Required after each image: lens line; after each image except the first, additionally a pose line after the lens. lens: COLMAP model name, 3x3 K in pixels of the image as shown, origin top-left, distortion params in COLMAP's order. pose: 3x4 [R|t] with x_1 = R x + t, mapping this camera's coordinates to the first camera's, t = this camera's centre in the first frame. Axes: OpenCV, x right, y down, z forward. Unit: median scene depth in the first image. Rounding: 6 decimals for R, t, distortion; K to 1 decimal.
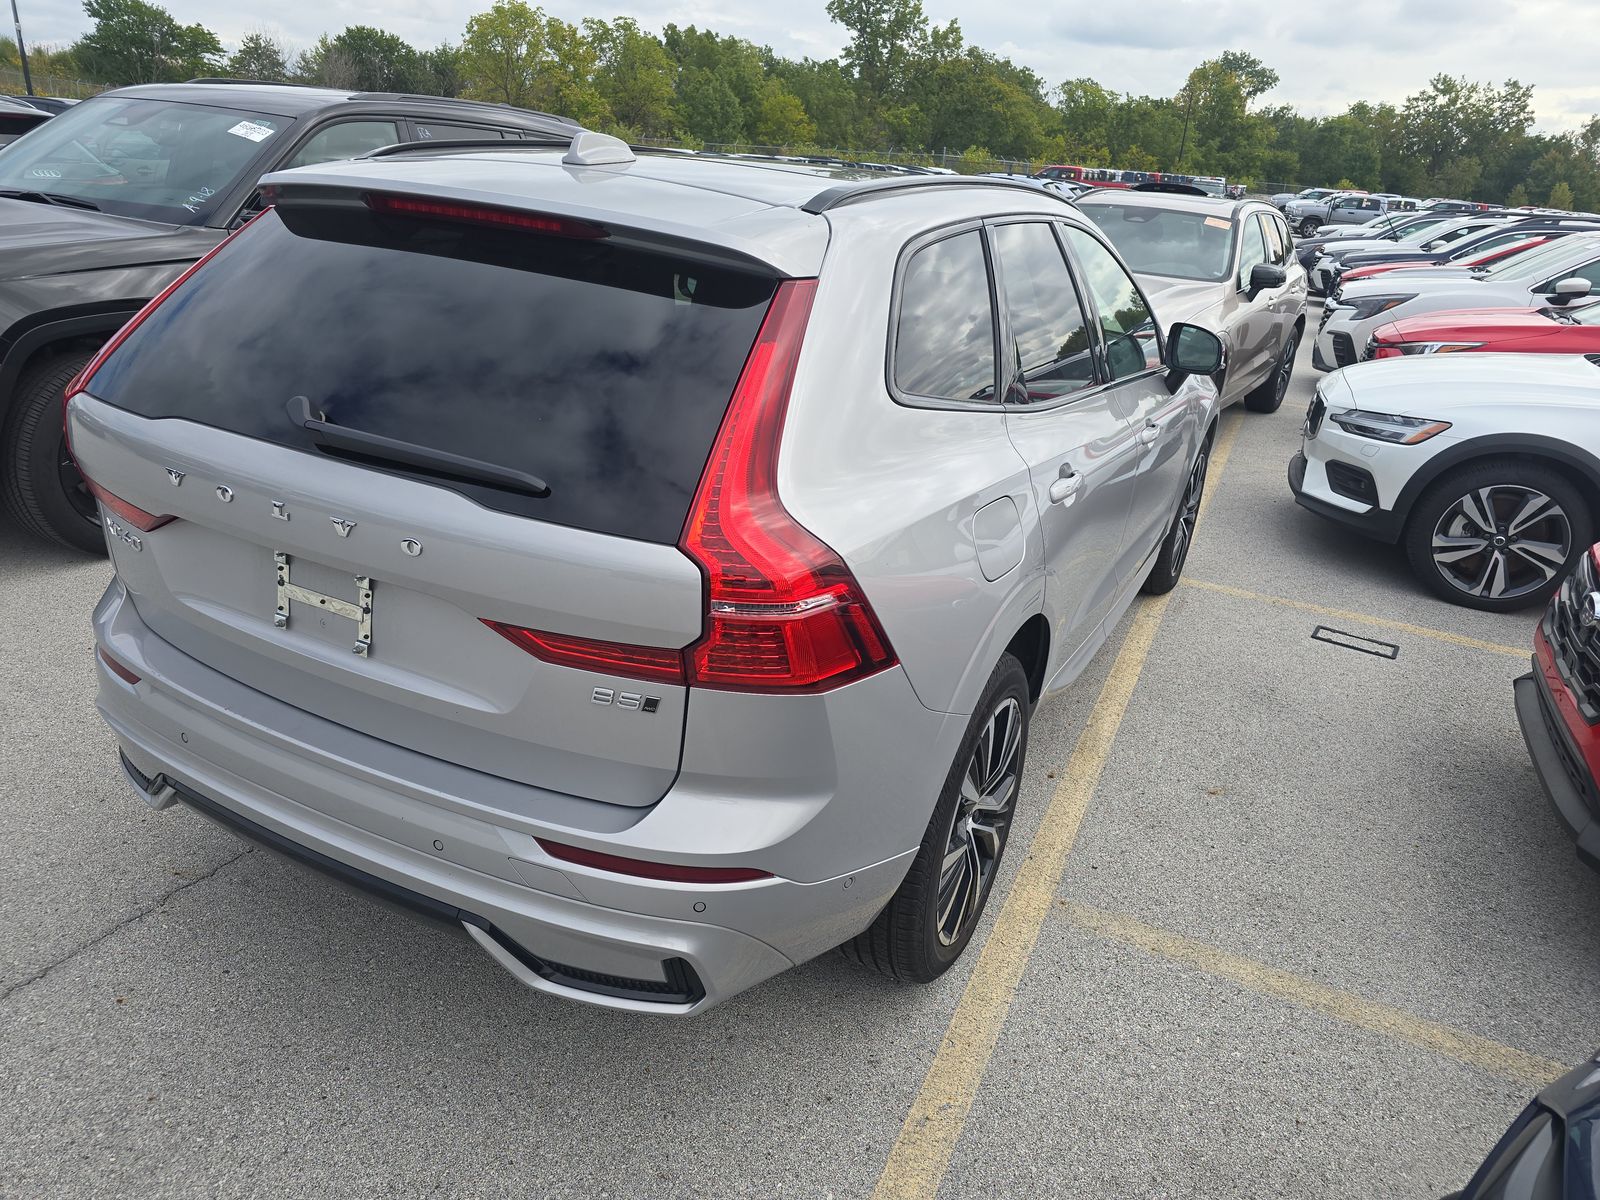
lens RADIAL K [[1078.6, 0, 798.2], [0, 1078.6, 609.7], [0, 0, 1]] dist [0.054933, -0.055560]
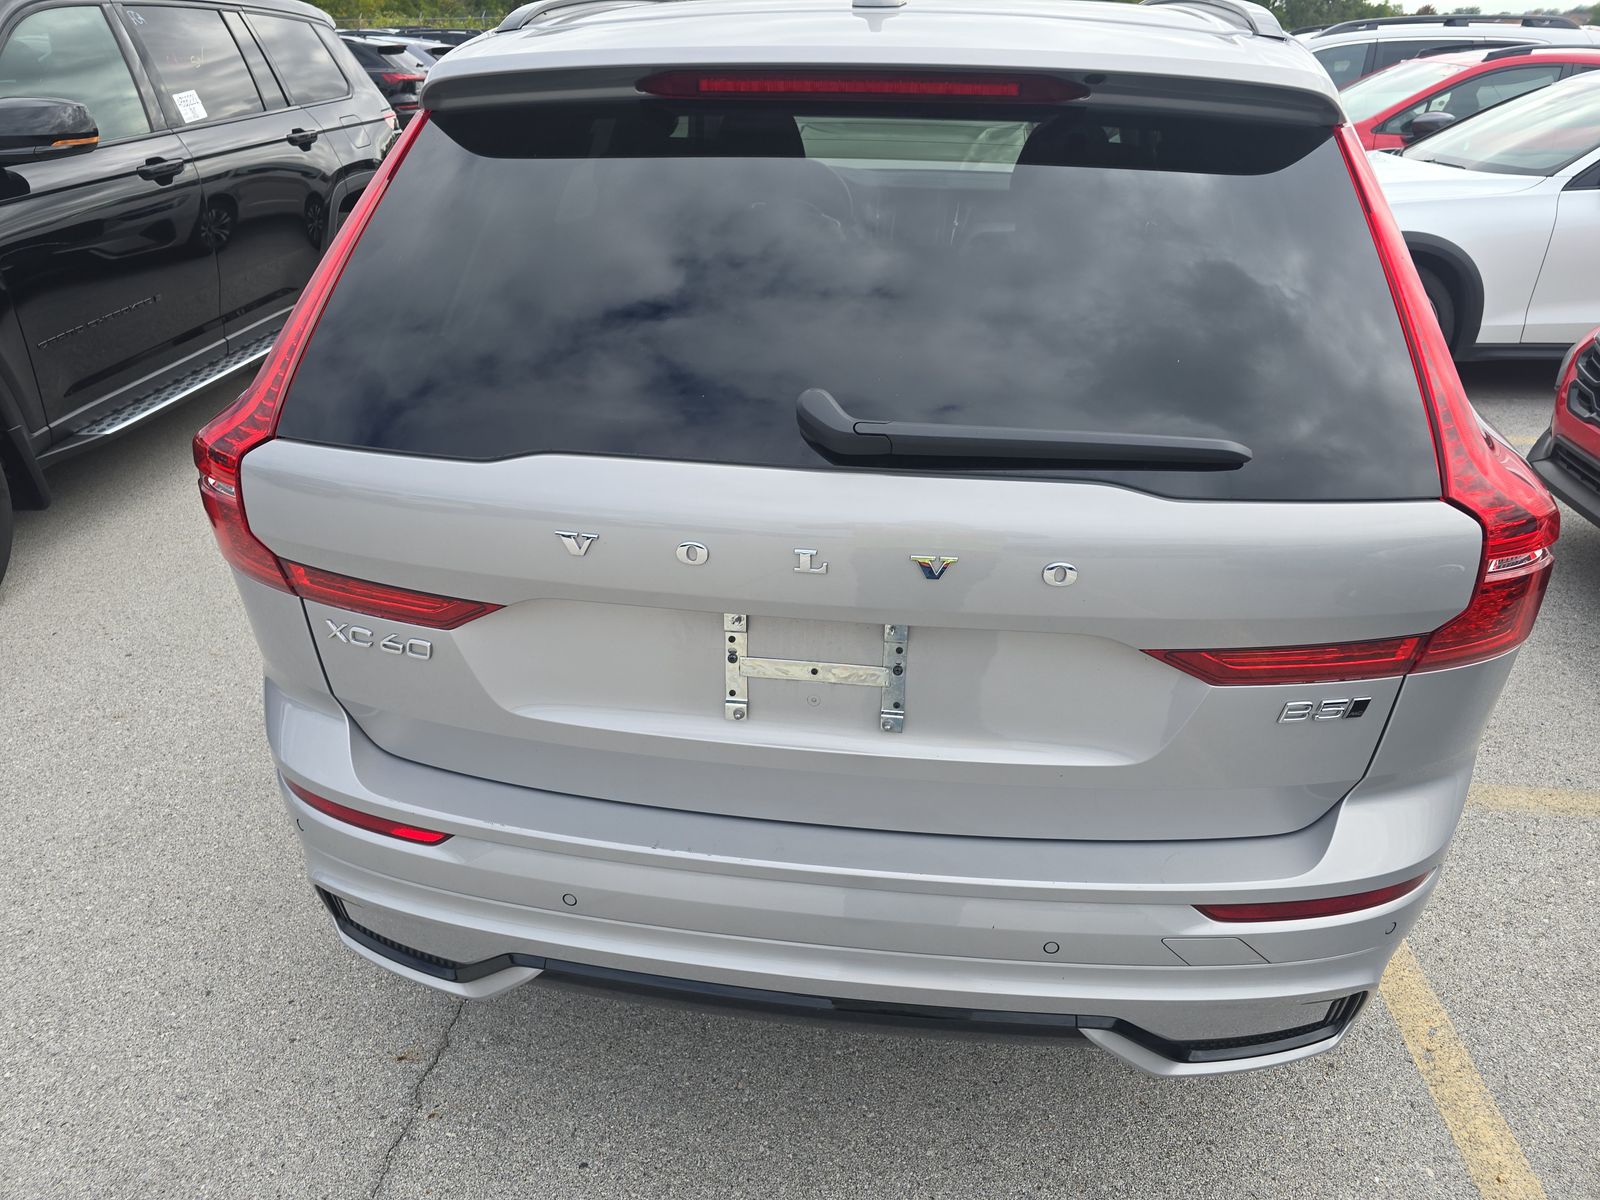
lens RADIAL K [[1078.6, 0, 798.2], [0, 1078.6, 609.7], [0, 0, 1]] dist [0.054933, -0.055560]
pose [[0.938413, -0.222234, 0.264562, -0.609258], [0.193086, 0.972284, 0.131841, -0.138367], [-0.286529, -0.072637, 0.955314, 0.323403]]
